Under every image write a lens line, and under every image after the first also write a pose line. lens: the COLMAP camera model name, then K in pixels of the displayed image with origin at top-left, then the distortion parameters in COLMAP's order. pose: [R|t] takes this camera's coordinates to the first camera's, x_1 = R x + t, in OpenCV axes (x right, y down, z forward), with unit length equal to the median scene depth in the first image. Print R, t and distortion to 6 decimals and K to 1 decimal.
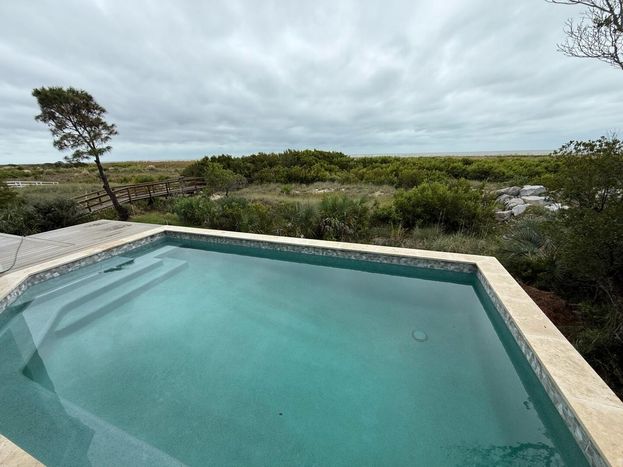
lens RADIAL K [[249.4, 0, 311.5], [0, 249.4, 233.5], [0, 0, 1]] dist [-0.018190, -0.000095]
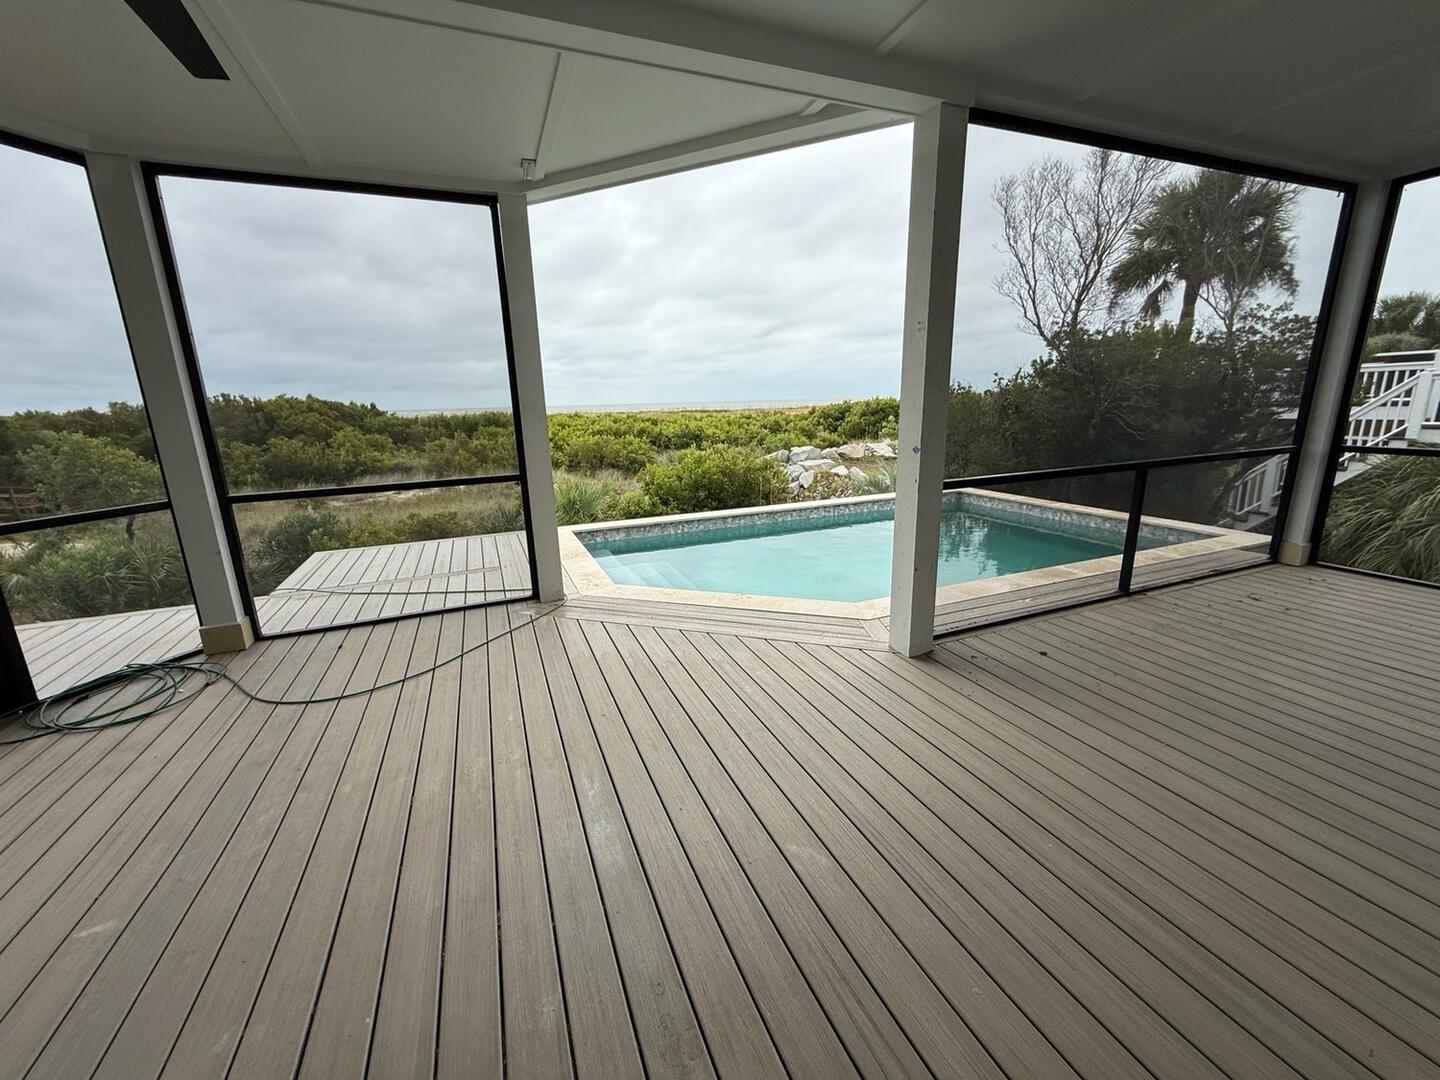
lens RADIAL K [[576.9, 0, 713.0], [0, 576.9, 540.0], [0, 0, 1]] dist [-0.000974, -0.000220]
pose [[0.737074, -0.152189, 0.658453, -0.312640], [0.209233, 0.977831, -0.008208, 0.020554], [-0.642607, 0.143821, 0.752577, -0.032847]]
